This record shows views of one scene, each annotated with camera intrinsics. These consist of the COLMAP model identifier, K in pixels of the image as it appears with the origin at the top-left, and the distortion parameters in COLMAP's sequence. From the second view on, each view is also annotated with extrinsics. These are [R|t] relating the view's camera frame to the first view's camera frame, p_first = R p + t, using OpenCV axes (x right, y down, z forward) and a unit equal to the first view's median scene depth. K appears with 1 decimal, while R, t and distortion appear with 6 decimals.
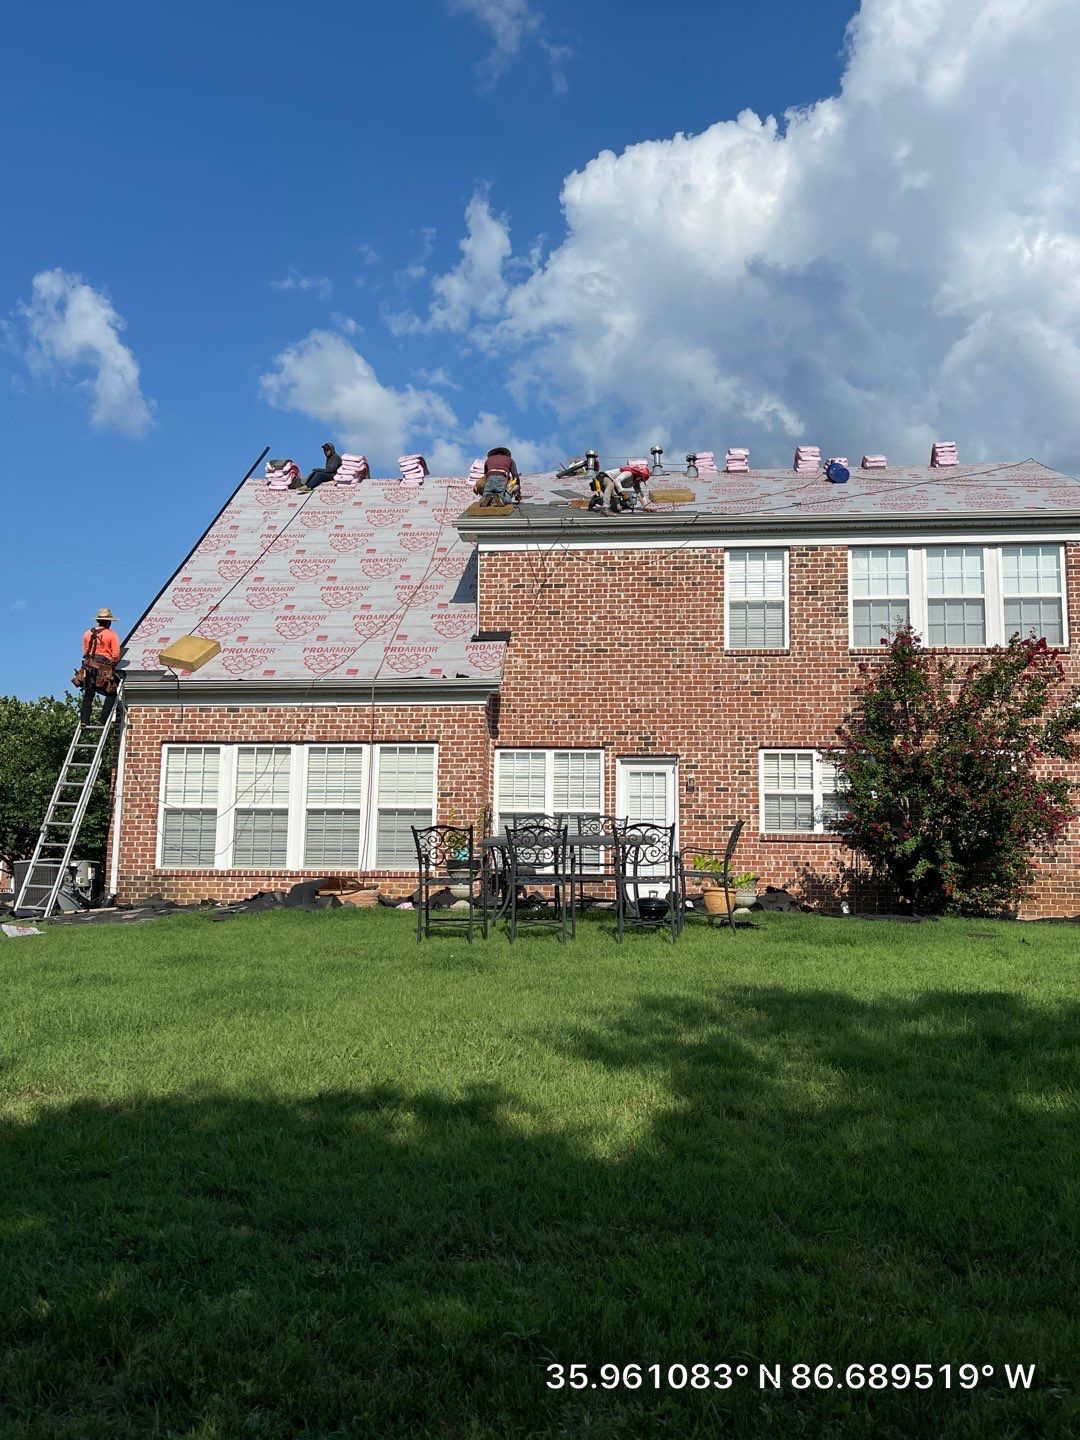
lens RADIAL K [[1252.9, 0, 536.0], [0, 1252.9, 741.3], [0, 0, 1]] dist [0.140709, -0.441222]
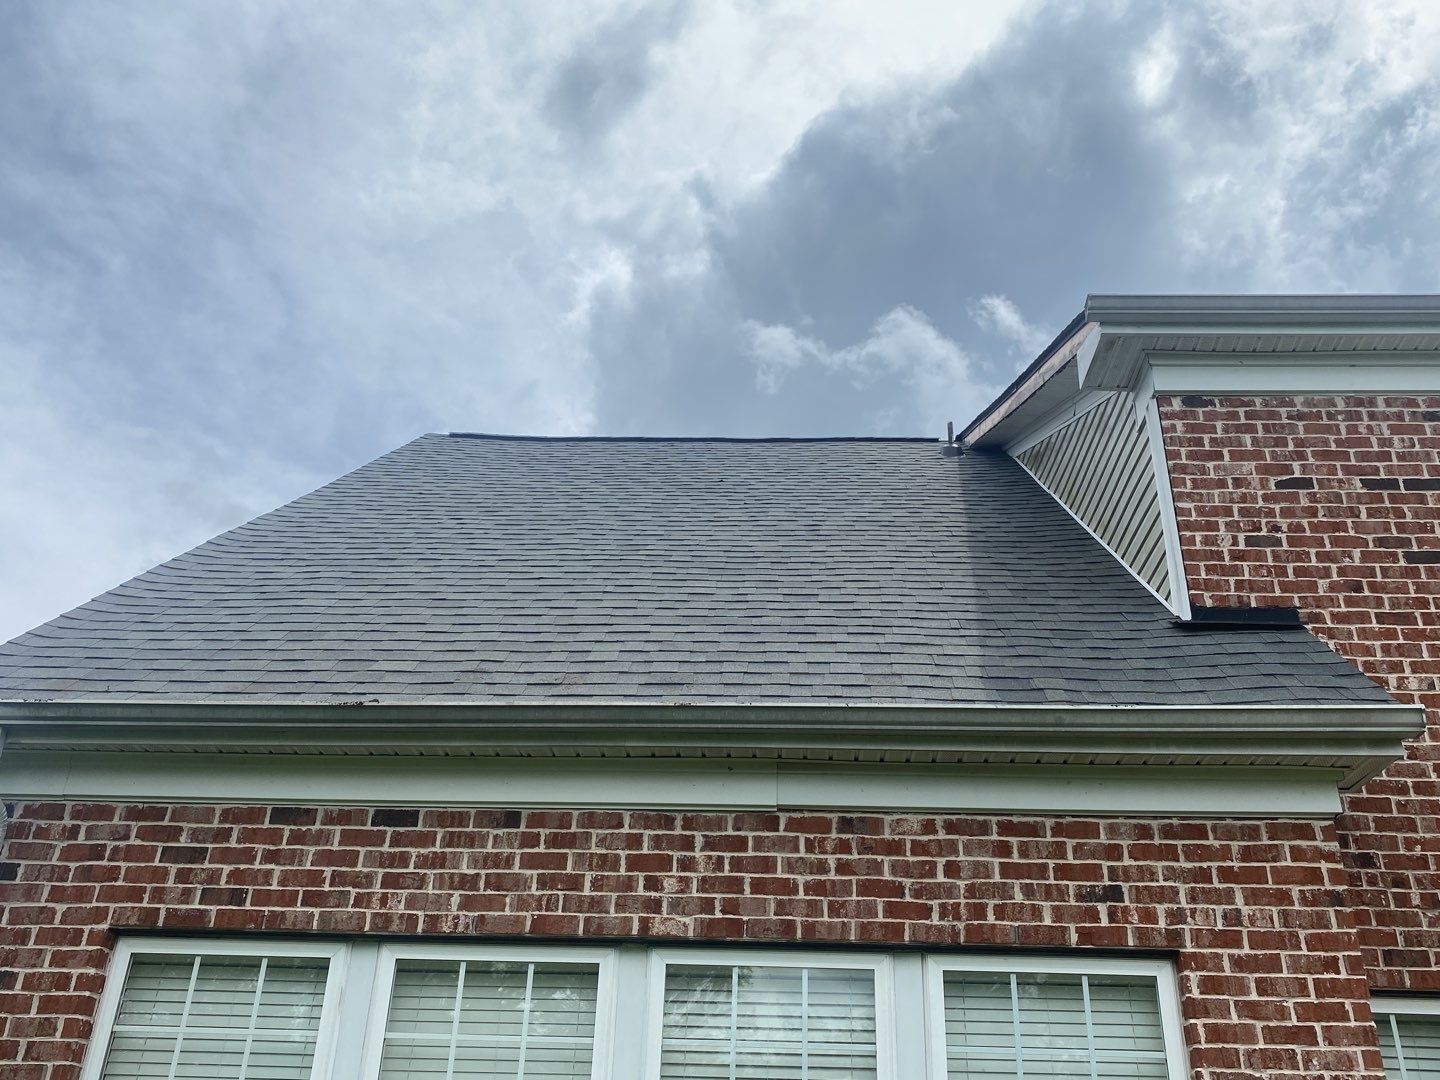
lens RADIAL K [[1300.1, 0, 720.0], [0, 1300.1, 540.0], [0, 0, 1]] dist [0.039151, -0.054138]
pose [[0.998408, 0.042247, 0.037379, -0.182806], [-0.025751, 0.930916, -0.364325, 0.020978], [-0.050189, 0.362782, 0.930522, 0.710160]]
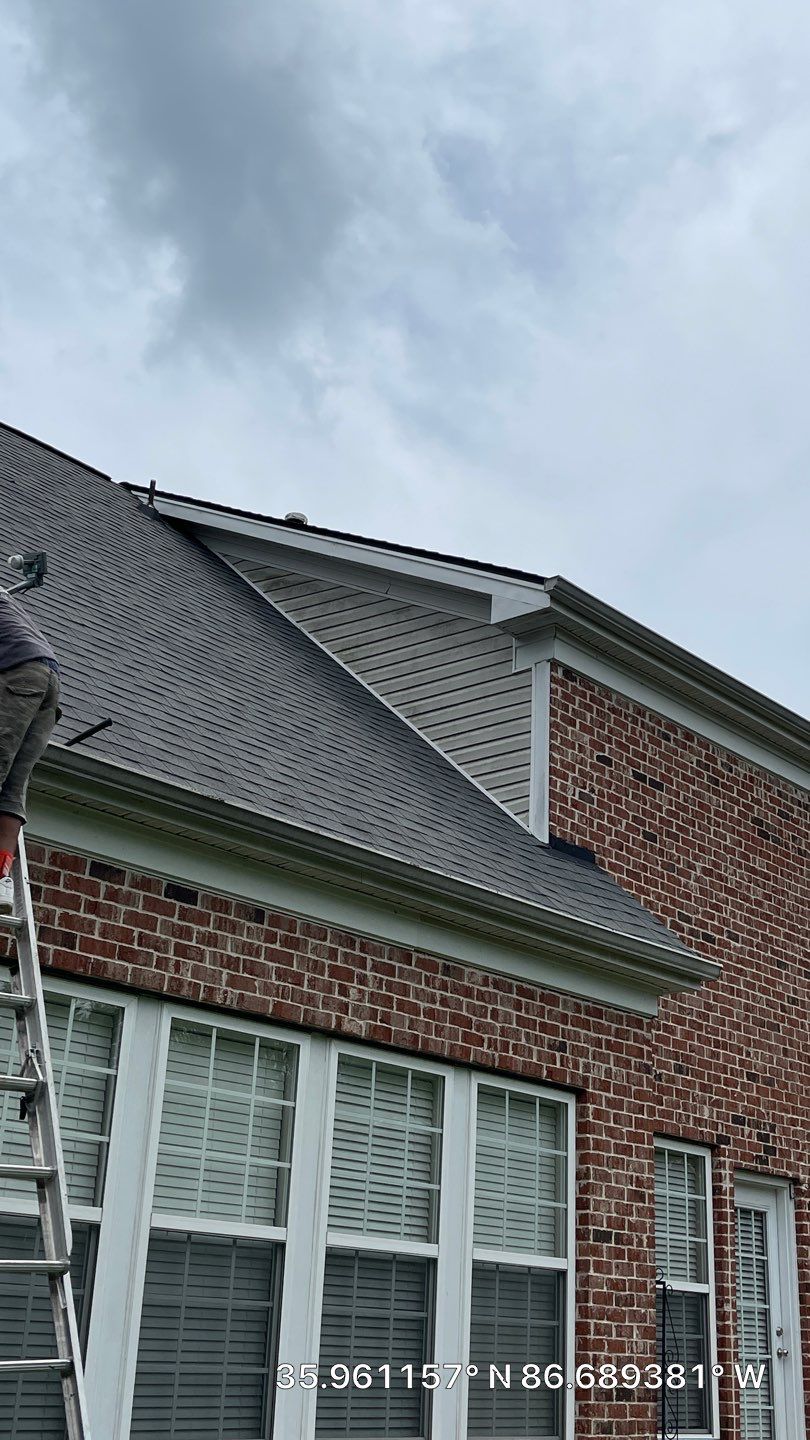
lens RADIAL K [[1615.4, 0, 405.0], [0, 1615.4, 720.0], [0, 0, 1]] dist [0.096935, -0.358517]
pose [[0.601745, 0.301168, 0.739730, -0.514155], [-0.138948, 0.951533, -0.274370, 0.035998], [-0.786509, 0.062317, 0.614427, 0.712110]]
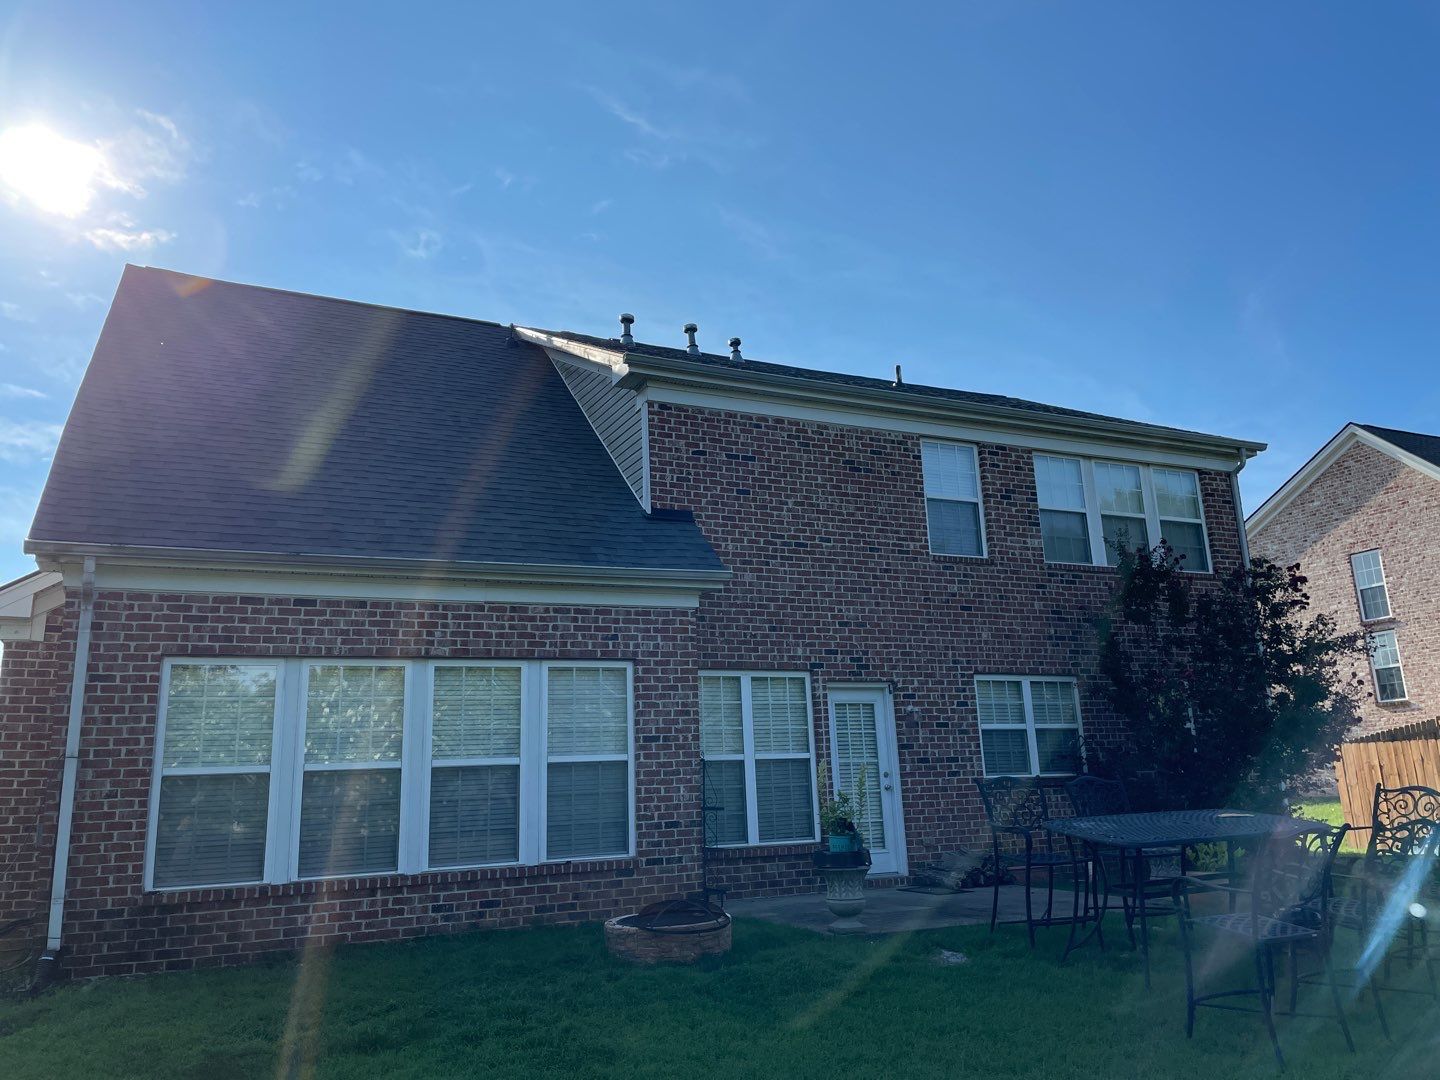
lens RADIAL K [[1072.2, 0, 720.0], [0, 1072.2, 540.0], [0, 0, 1]] dist [0.113883, -0.172426]
pose [[0.858445, 0.071170, 0.507945, -0.334742], [-0.015113, 0.993406, -0.113649, 0.001108], [-0.512684, 0.089884, 0.853860, 0.462354]]
